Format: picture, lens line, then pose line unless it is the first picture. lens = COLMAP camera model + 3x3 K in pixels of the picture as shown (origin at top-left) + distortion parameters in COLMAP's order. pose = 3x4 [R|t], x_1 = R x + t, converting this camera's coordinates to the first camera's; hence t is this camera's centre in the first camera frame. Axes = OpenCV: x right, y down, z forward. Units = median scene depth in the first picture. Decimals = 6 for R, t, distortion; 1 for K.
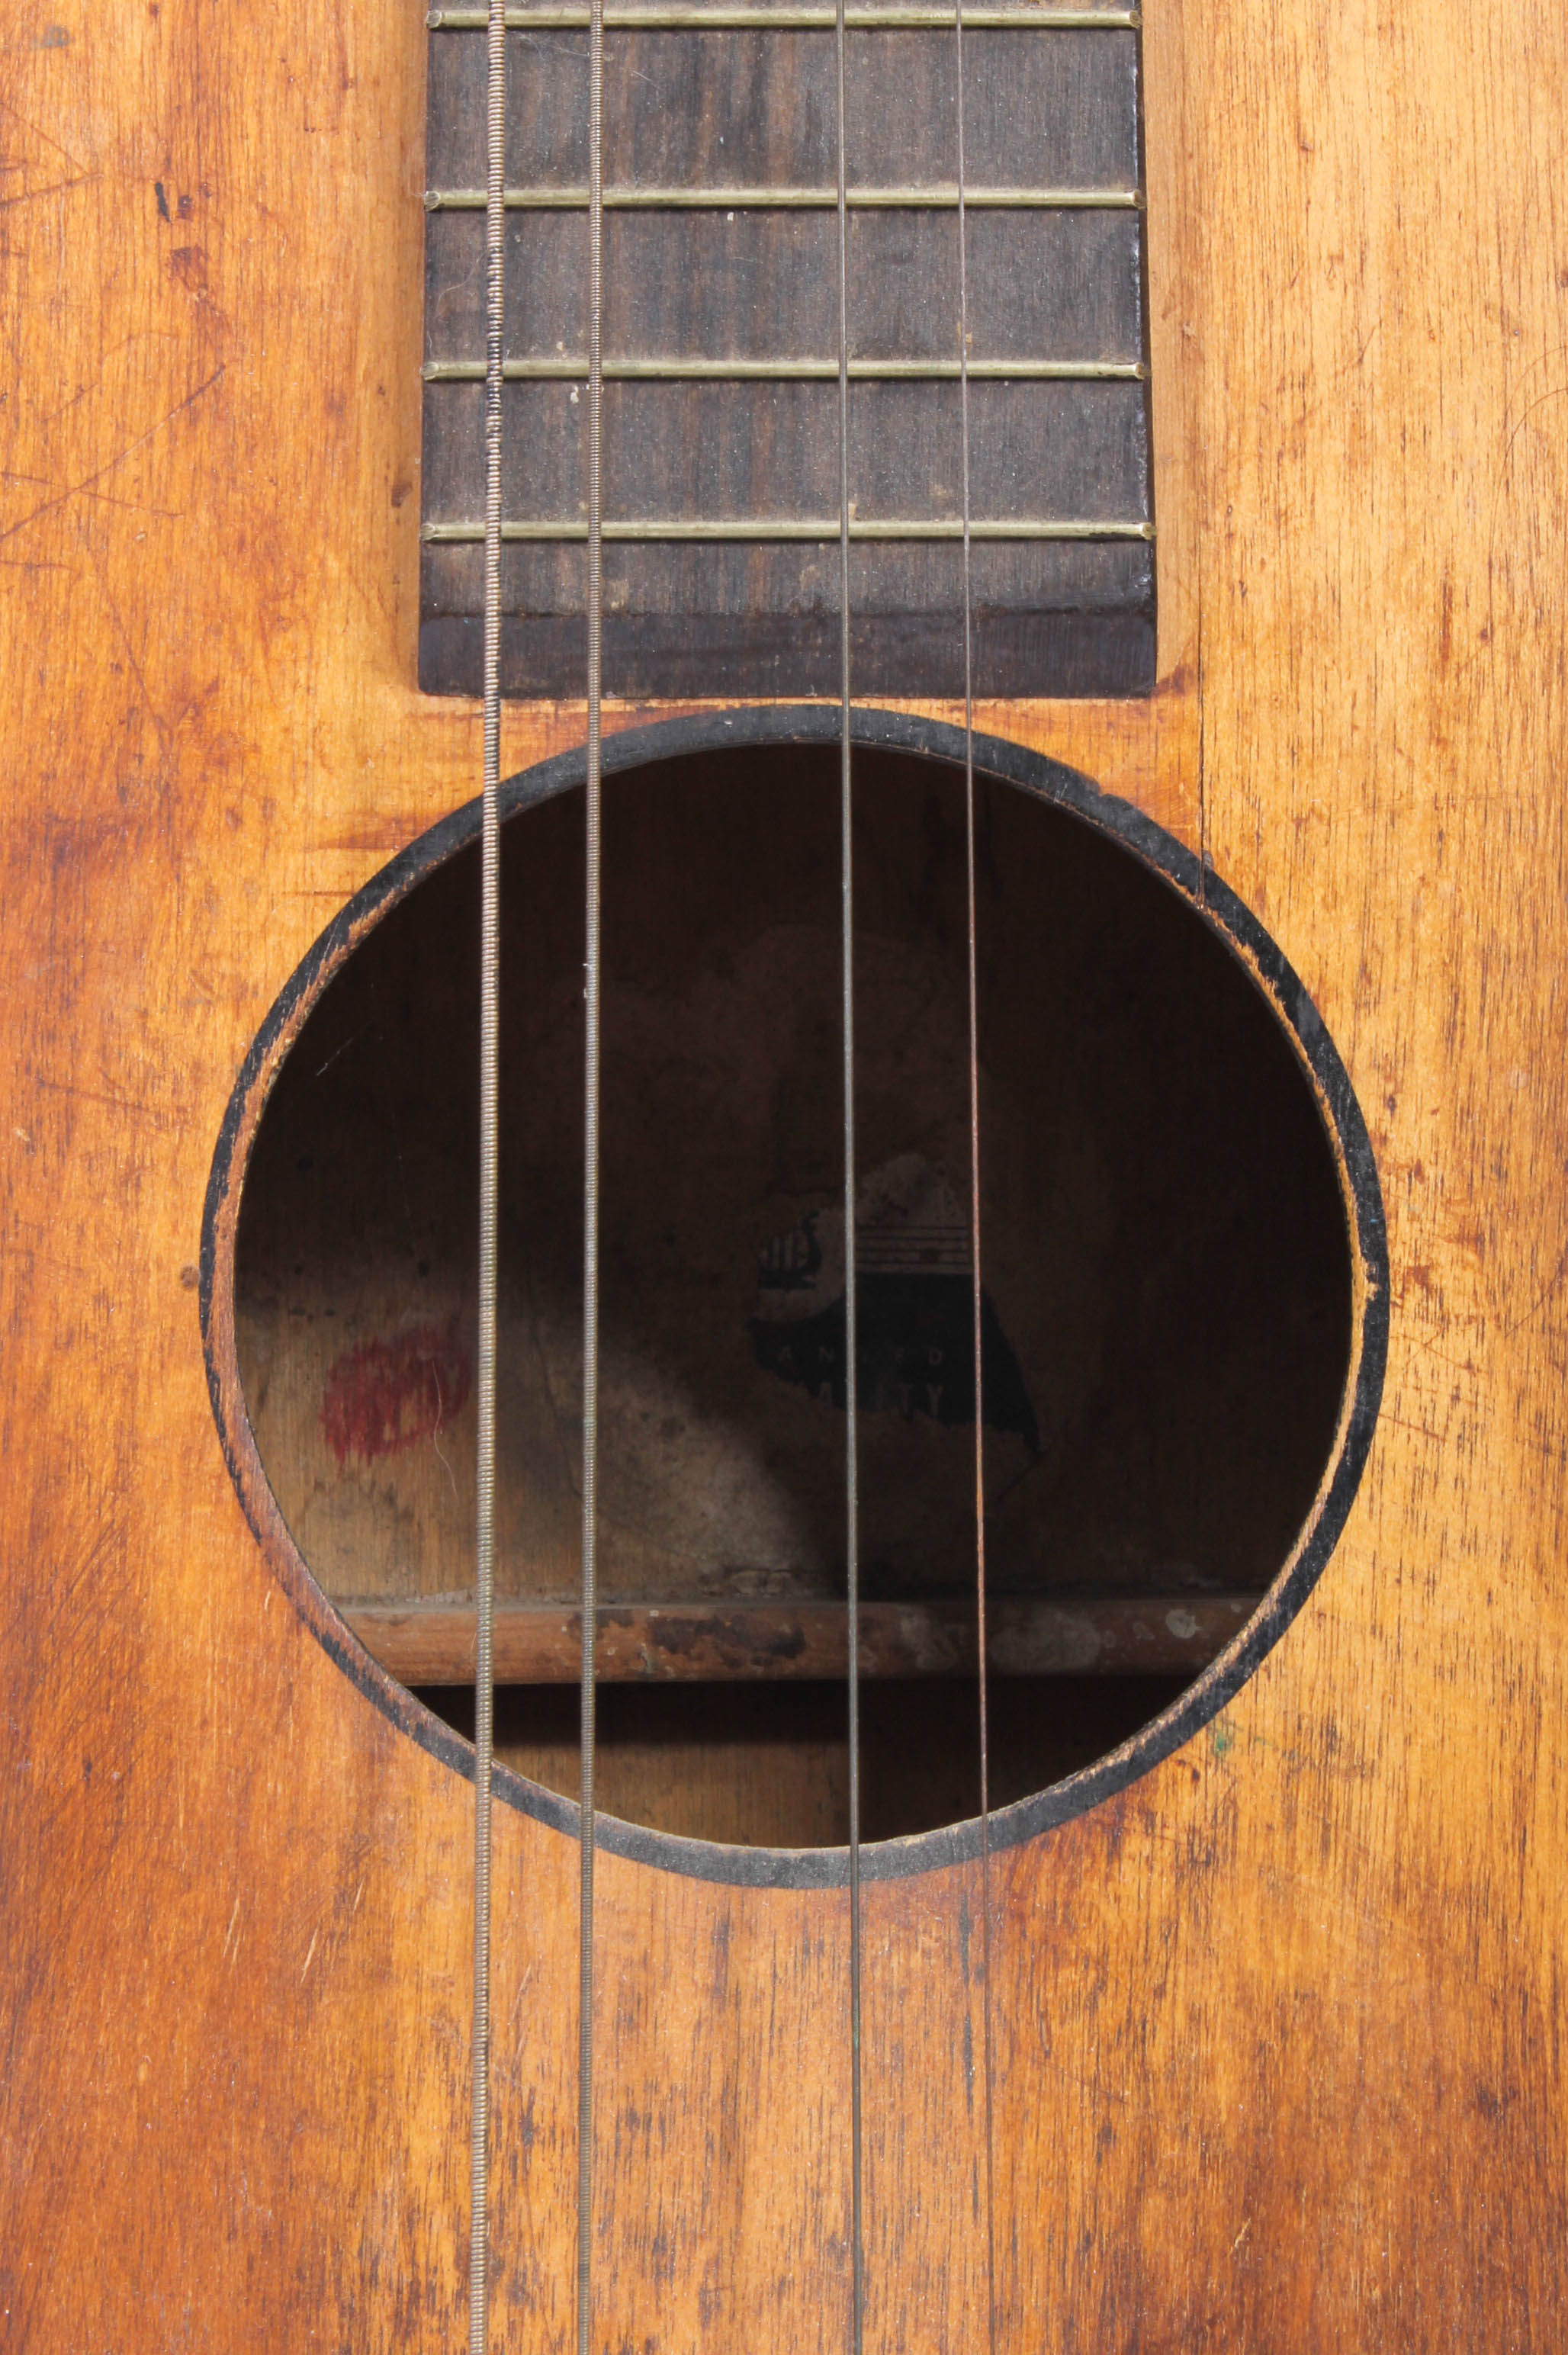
lens RADIAL K [[5622.9, 0, 778.4], [0, 5622.9, 1155.6], [0, 0, 1]] dist [0.090946, 0.000000]
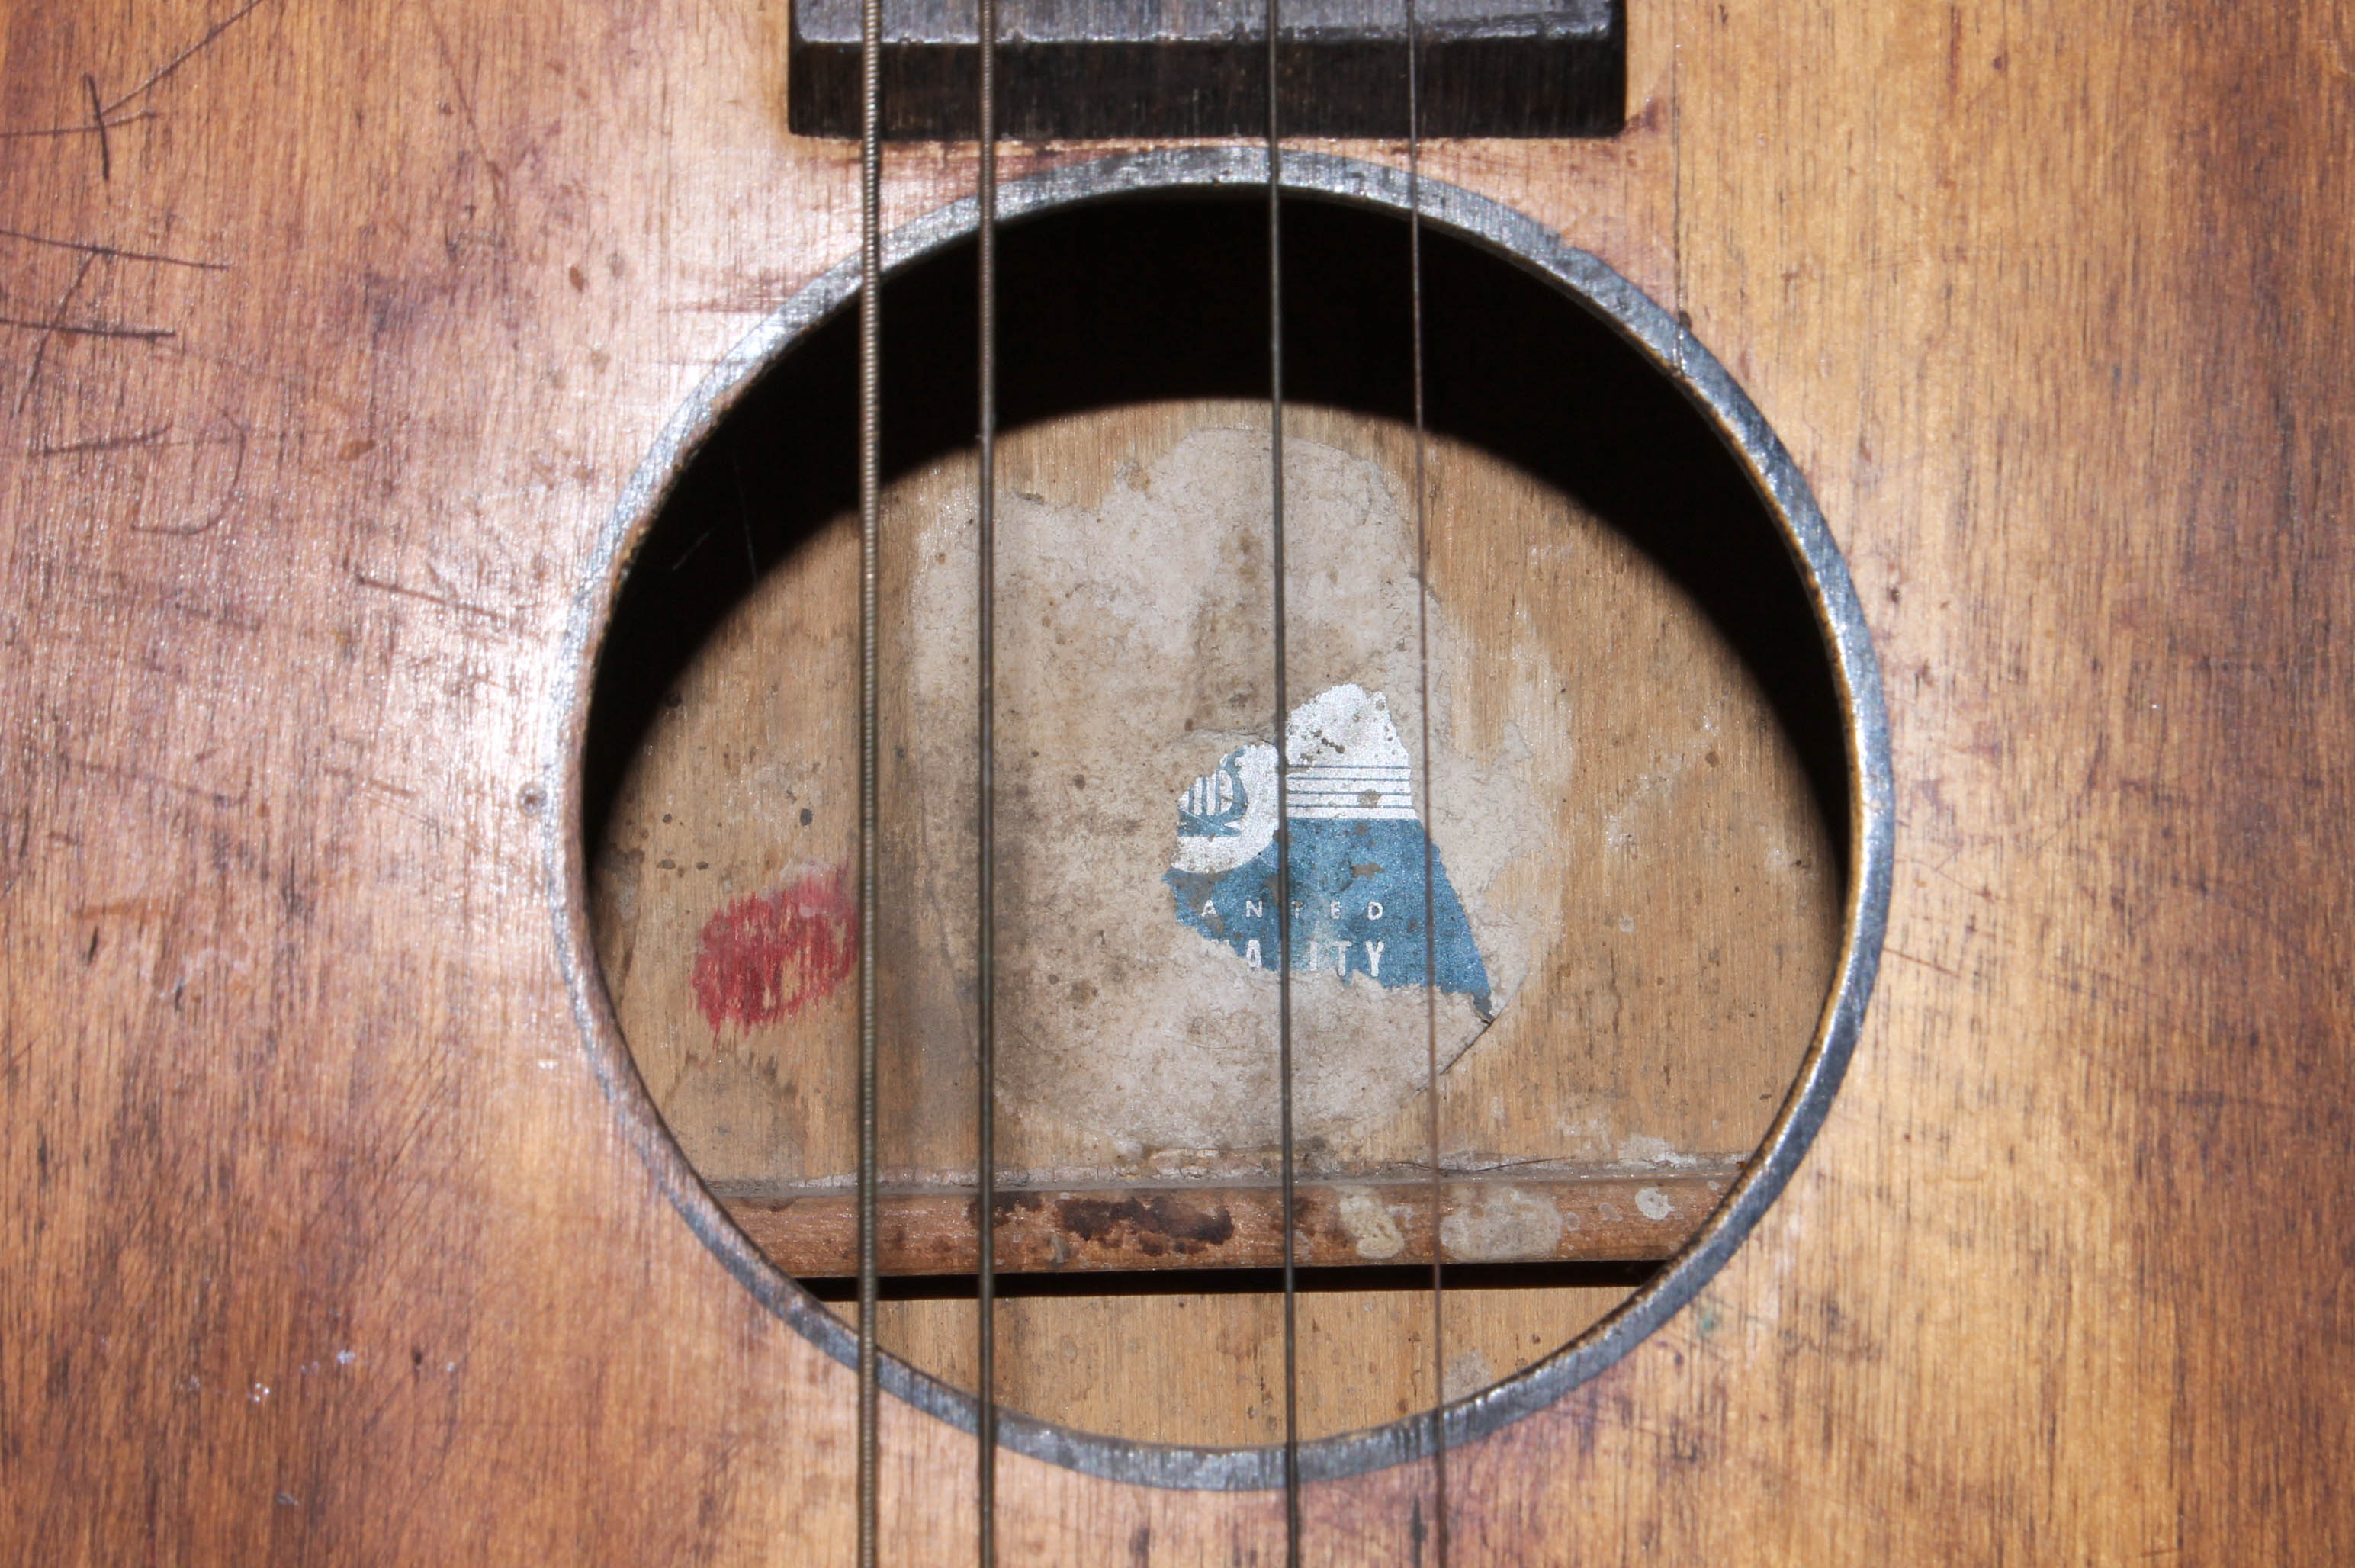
lens RADIAL K [[5622.9, 0, 1230.0], [0, 5622.9, 777.7], [0, 0, 1]] dist [0.090946, 0.000000]
pose [[0.999966, -0.005990, 0.005712, -0.000494], [0.006034, 0.999952, -0.007670, 0.025396], [-0.005666, 0.007705, 0.999954, 0.119547]]
